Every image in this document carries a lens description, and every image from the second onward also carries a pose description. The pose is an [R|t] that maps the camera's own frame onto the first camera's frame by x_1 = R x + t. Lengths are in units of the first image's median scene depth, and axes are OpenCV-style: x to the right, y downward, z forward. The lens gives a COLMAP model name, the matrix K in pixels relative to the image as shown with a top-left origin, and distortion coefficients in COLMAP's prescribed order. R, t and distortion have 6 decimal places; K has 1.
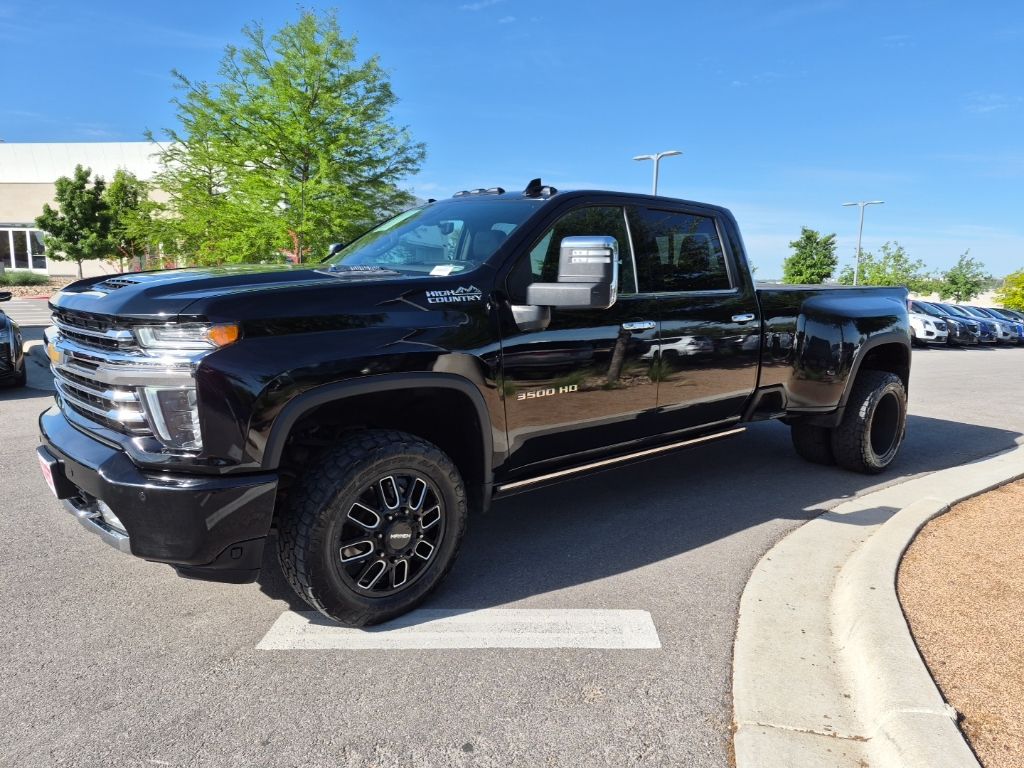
lens RADIAL K [[737.9, 0, 492.2], [0, 737.9, 384.0], [0, 0, 1]] dist [0.082171, -0.079750]
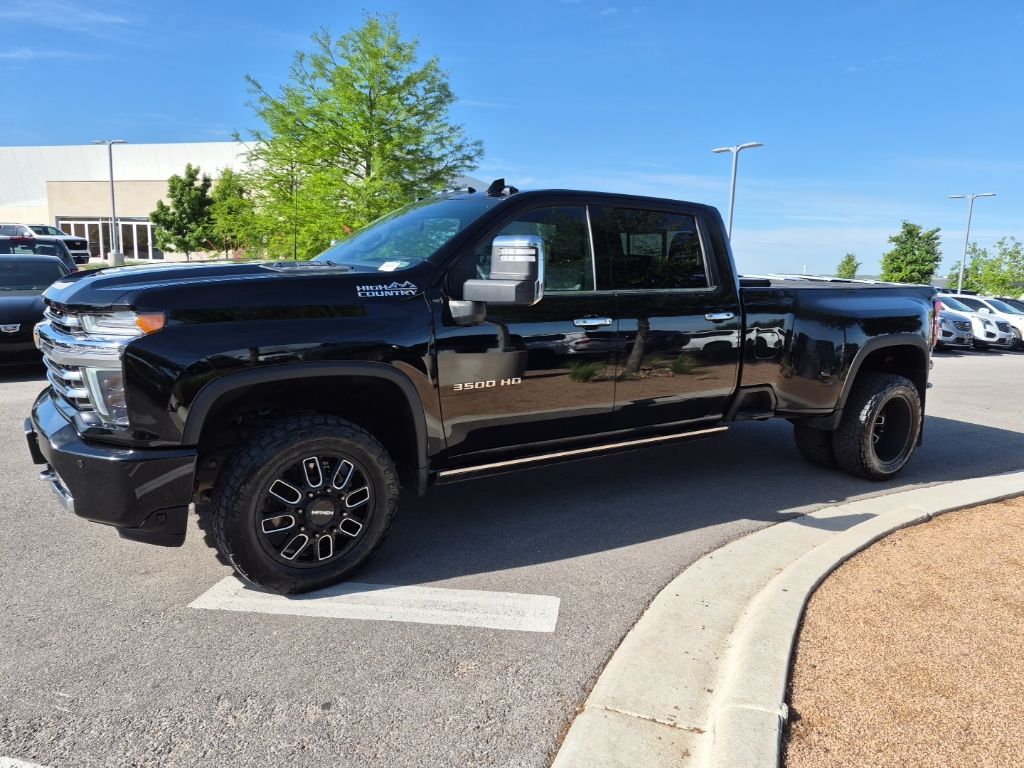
lens RADIAL K [[735.4, 0, 501.9], [0, 735.4, 377.3], [0, 0, 1]] dist [0.086332, -0.084679]
pose [[0.990564, 0.029396, -0.133859, 0.210511], [-0.029259, 0.999567, 0.002990, -0.001993], [0.133889, 0.000955, 0.990996, -0.025532]]
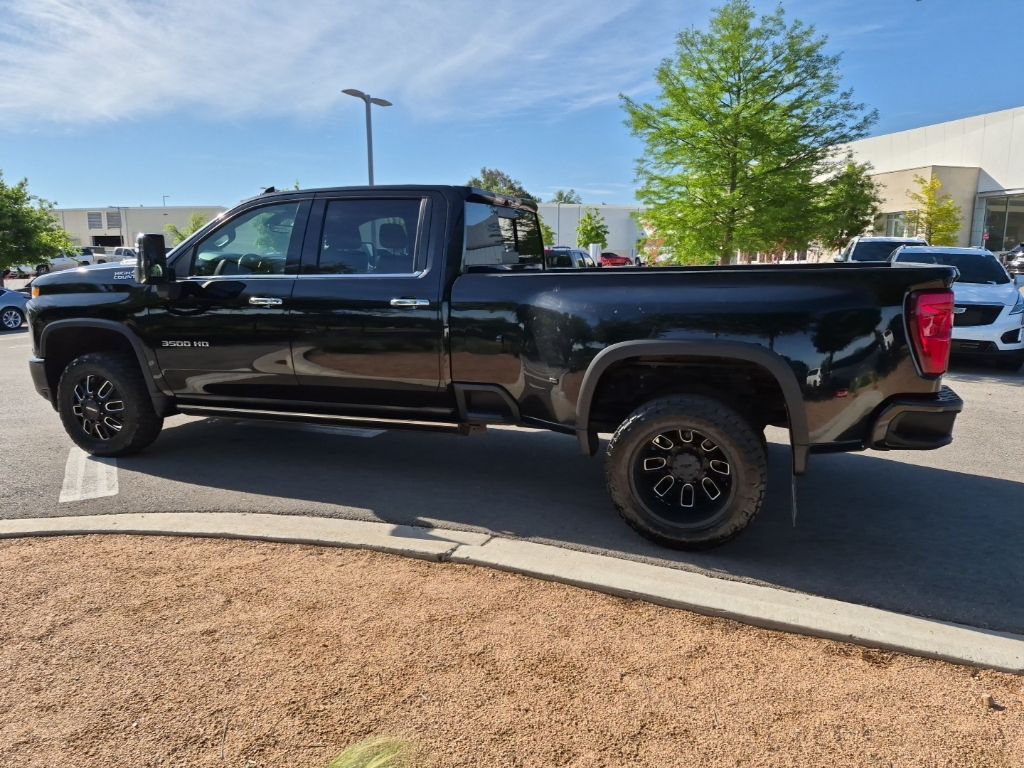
lens RADIAL K [[737.9, 0, 492.2], [0, 737.9, 384.0], [0, 0, 1]] dist [0.082171, -0.079750]
pose [[0.445943, 0.125856, -0.886169, 1.455279], [-0.117874, 0.989700, 0.081243, -0.088377], [0.887266, 0.068226, 0.456185, 0.790052]]
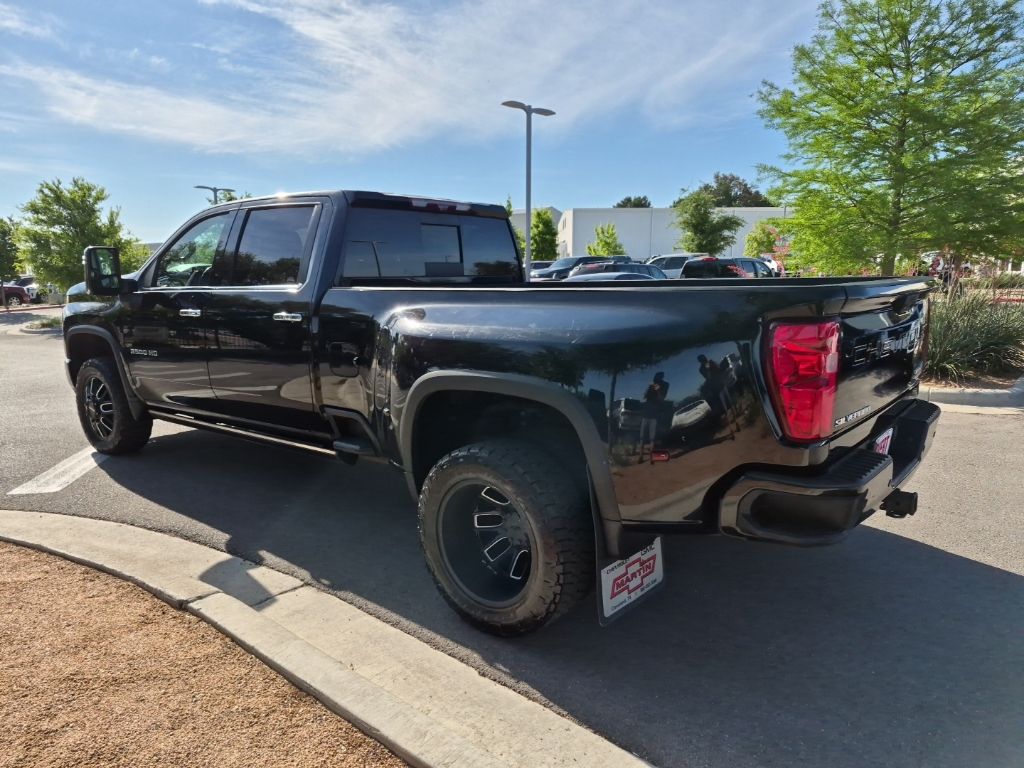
lens RADIAL K [[725.1, 0, 480.0], [0, 725.1, 390.5], [0, 0, 1]] dist [0.083781, -0.121717]
pose [[0.129223, 0.140342, -0.981634, 1.449947], [-0.138293, 0.982811, 0.122305, -0.166886], [0.981925, 0.119949, 0.146410, 1.309962]]
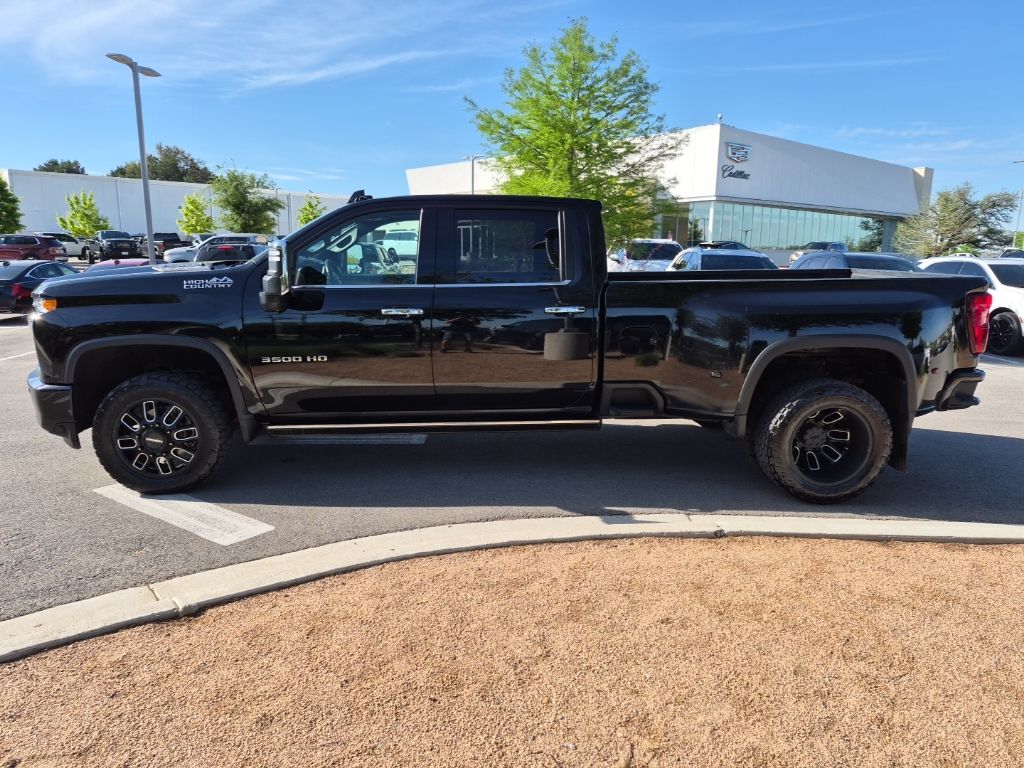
lens RADIAL K [[747.0, 0, 499.0], [0, 747.0, 388.5], [0, 0, 1]] dist [0.094936, -0.103366]
pose [[0.774415, 0.099549, -0.624796, 1.077202], [-0.082306, 0.995003, 0.056520, -0.038181], [0.627301, 0.007655, 0.778739, 0.172717]]
